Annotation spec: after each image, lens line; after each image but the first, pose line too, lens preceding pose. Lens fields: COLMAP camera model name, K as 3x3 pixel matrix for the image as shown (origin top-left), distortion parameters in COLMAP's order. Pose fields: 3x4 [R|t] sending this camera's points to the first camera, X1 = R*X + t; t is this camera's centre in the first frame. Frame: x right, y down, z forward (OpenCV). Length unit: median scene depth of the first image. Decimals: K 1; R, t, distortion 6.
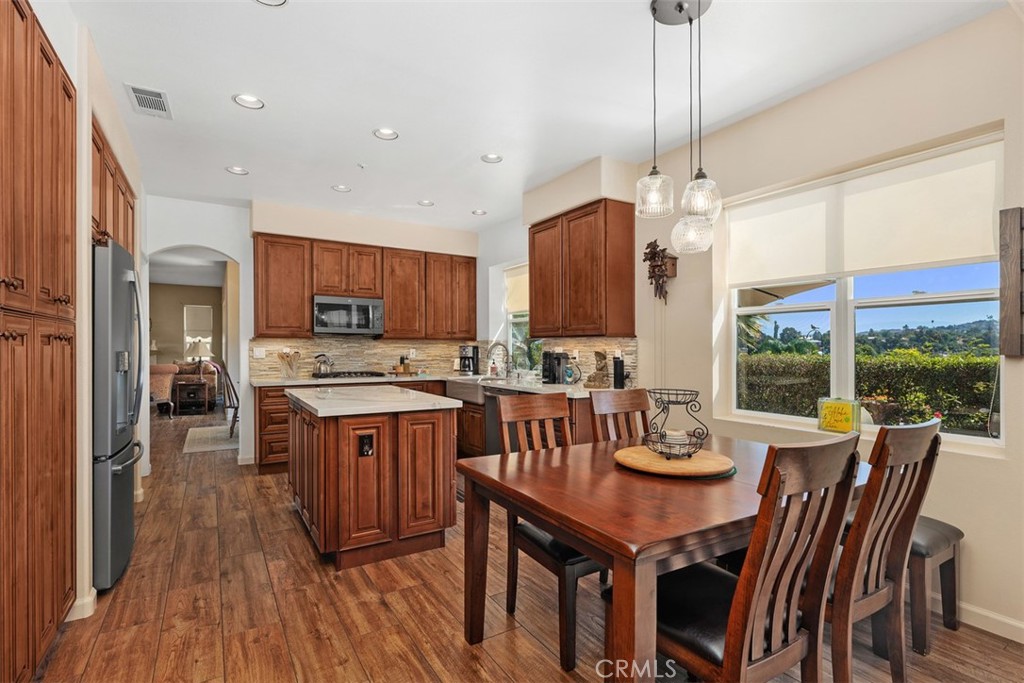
lens RADIAL K [[476.4, 0, 511.6], [0, 476.4, 350.9], [0, 0, 1]] dist [-0.005353, -0.000604]
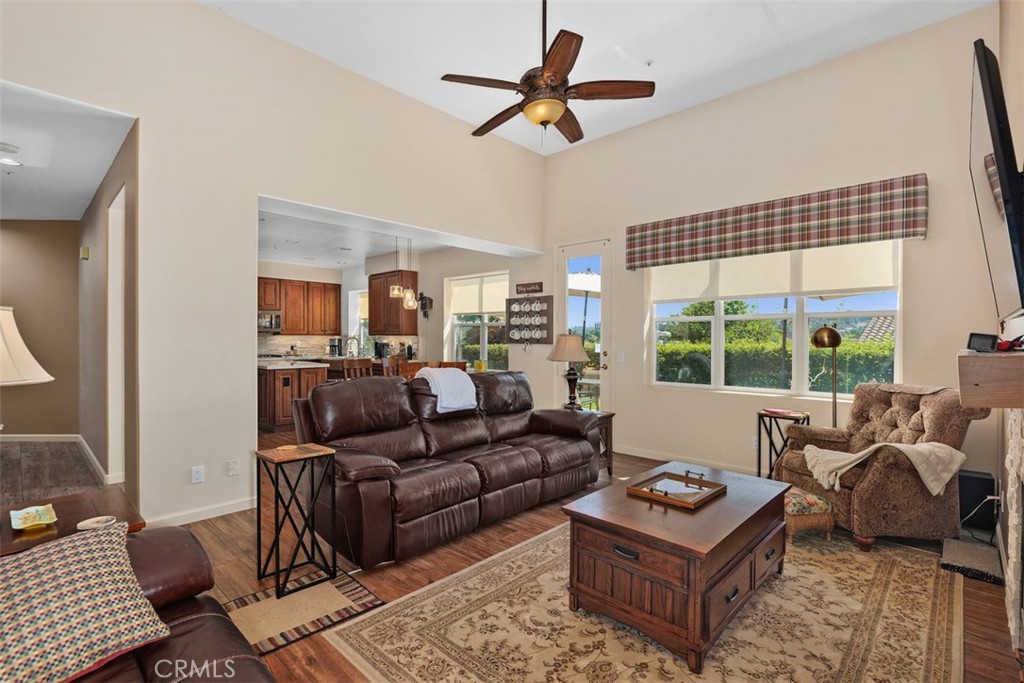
lens RADIAL K [[476.4, 0, 511.3], [0, 476.4, 340.5], [0, 0, 1]] dist [-0.005353, -0.000604]
pose [[0.969090, -0.000834, 0.246707, 0.107113], [0.000897, 1.000000, -0.000144, -0.004314], [-0.246706, 0.000361, 0.969090, -0.865936]]
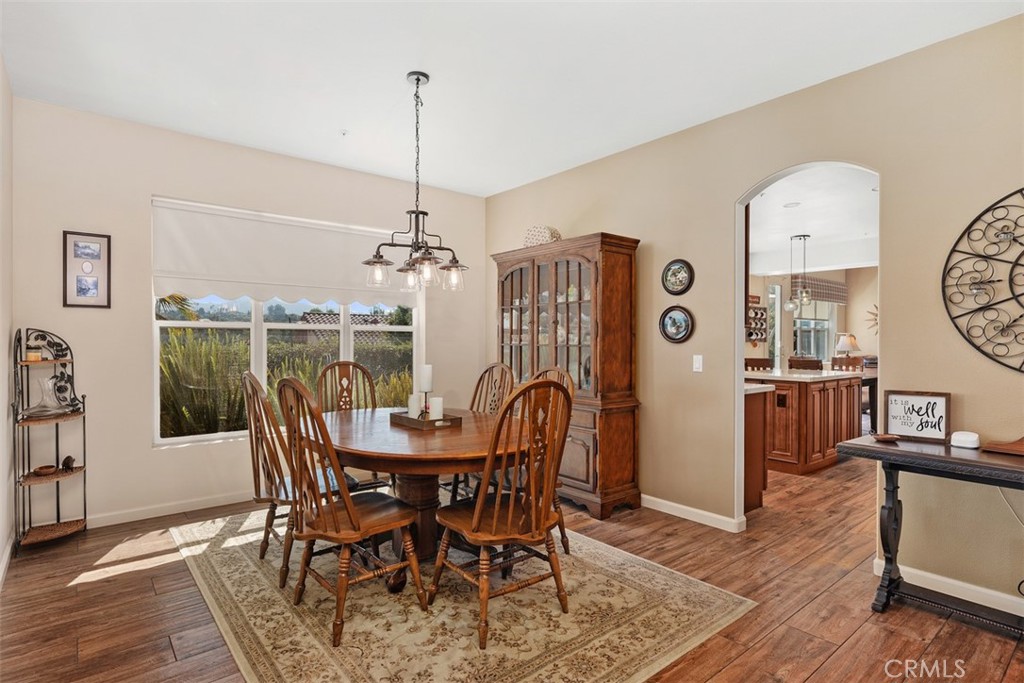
lens RADIAL K [[530.2, 0, 511.5], [0, 530.2, 341.4], [0, 0, 1]] dist [-0.002688, -0.000284]
pose [[-0.124320, -0.014709, 0.992133, -1.203125], [0.000545, 0.999889, 0.014892, -0.016899], [-0.992242, 0.002392, -0.124298, 1.369850]]
